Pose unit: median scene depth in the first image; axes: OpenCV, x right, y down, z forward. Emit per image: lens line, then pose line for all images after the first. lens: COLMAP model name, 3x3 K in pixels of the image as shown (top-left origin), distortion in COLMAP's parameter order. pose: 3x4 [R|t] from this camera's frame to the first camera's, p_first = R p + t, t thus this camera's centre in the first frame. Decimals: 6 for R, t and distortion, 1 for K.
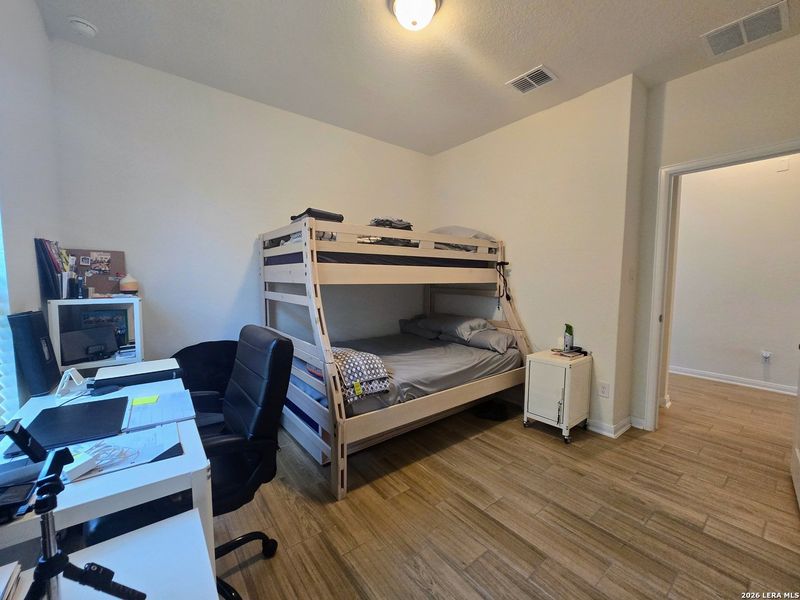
lens RADIAL K [[330.7, 0, 397.3], [0, 330.7, 302.0], [0, 0, 1]] dist [0.000619, -0.000082]
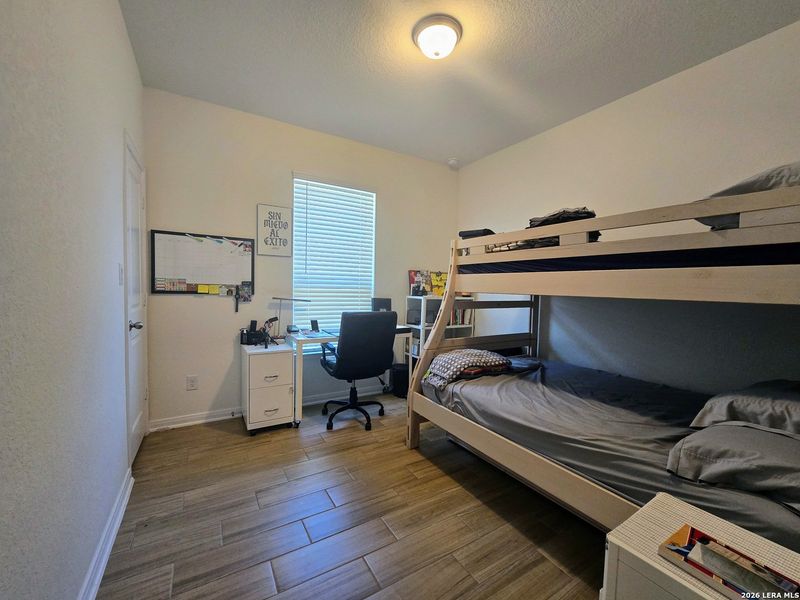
lens RADIAL K [[330.7, 0, 397.3], [0, 330.7, 302.0], [0, 0, 1]] dist [0.000619, -0.000082]
pose [[-0.123825, 0.045904, -0.991242, 0.927688], [-0.089809, 0.994311, 0.057265, -0.059797], [0.988232, 0.096113, -0.118998, 0.846913]]
